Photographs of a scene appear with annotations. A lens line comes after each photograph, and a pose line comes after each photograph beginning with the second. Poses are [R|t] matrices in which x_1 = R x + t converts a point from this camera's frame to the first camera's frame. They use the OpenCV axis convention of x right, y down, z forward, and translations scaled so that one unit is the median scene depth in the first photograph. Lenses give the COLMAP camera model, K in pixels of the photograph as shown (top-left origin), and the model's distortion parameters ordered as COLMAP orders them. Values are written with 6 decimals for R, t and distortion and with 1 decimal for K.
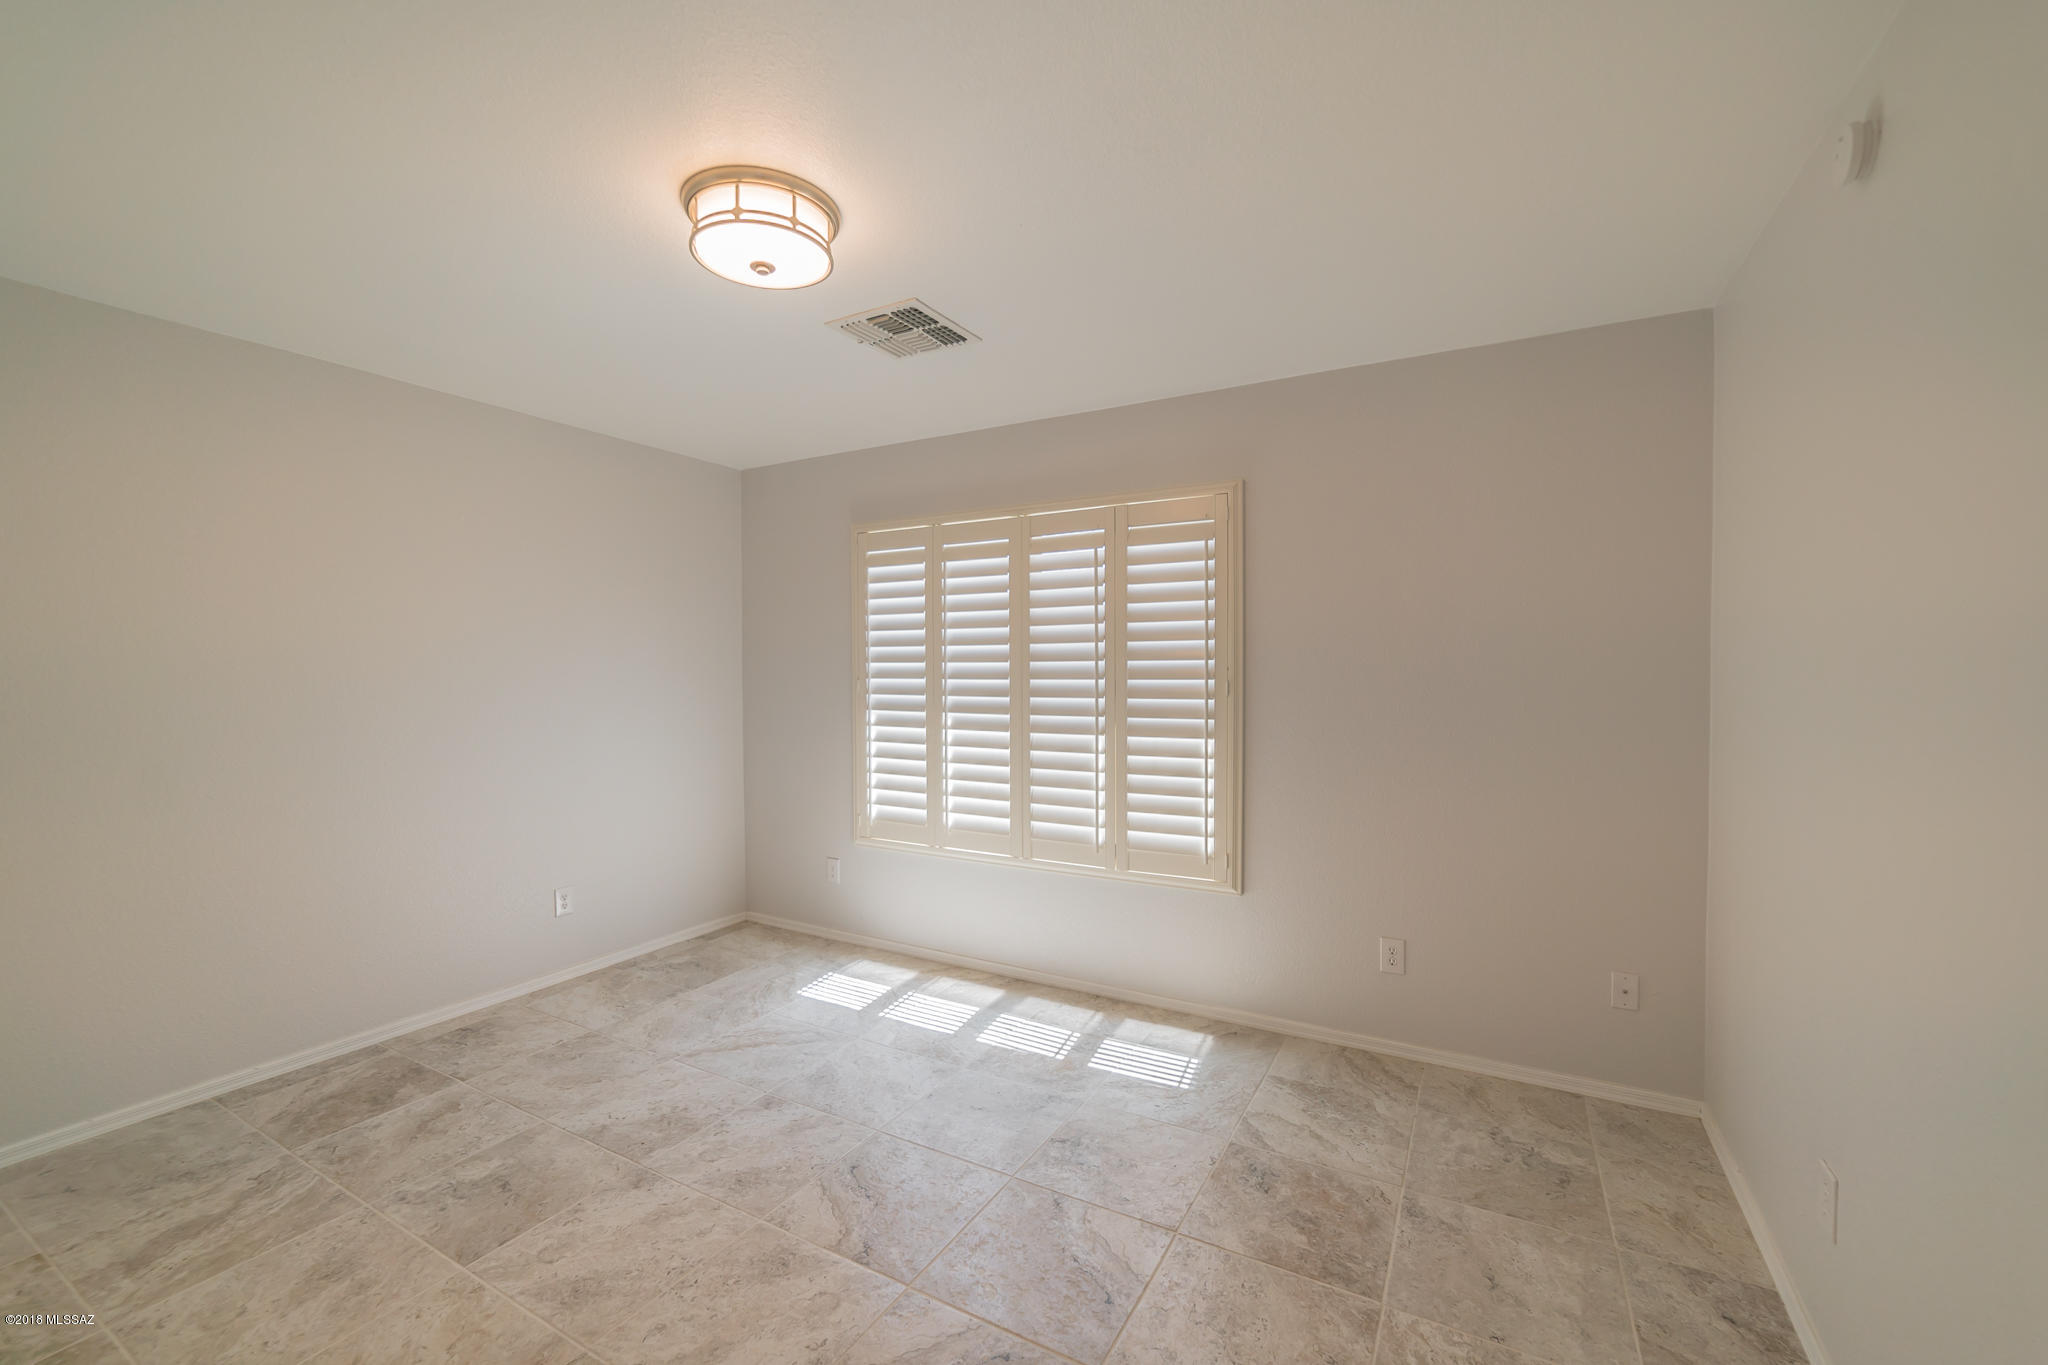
lens RADIAL K [[826.0, 0, 1021.1], [0, 826.0, 677.3], [0, 0, 1]] dist [-0.003131, 0.000028]
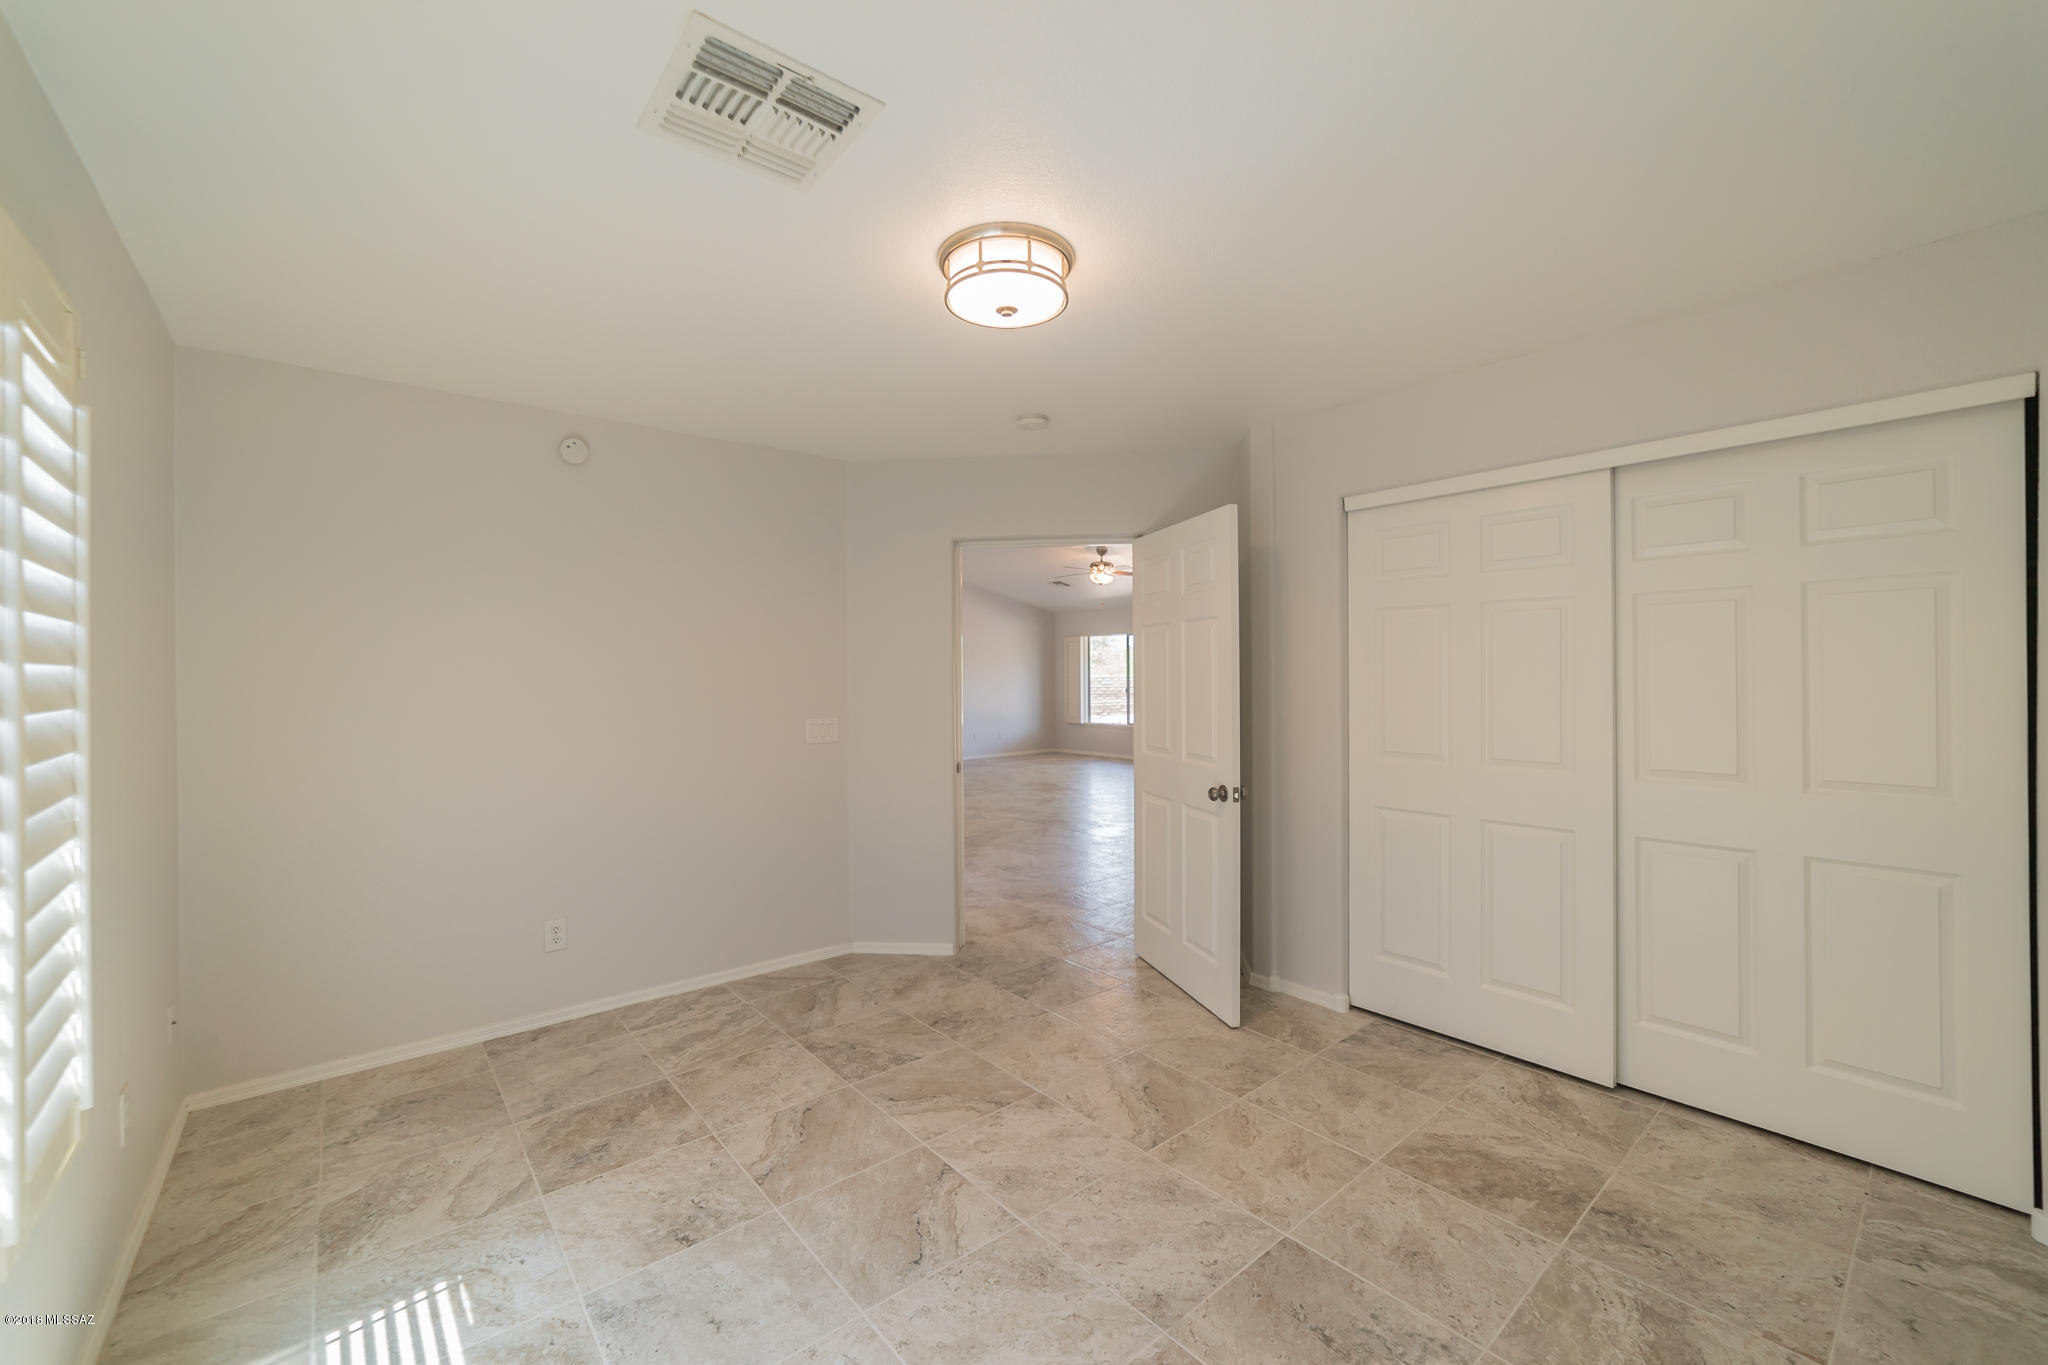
lens RADIAL K [[826.0, 0, 1027.5], [0, 826.0, 678.9], [0, 0, 1]] dist [-0.003131, 0.000028]
pose [[-0.939032, 0.008649, 0.343721, -0.640578], [0.013026, 0.999861, 0.010426, -0.023997], [-0.343583, 0.014268, -0.939014, 1.840978]]
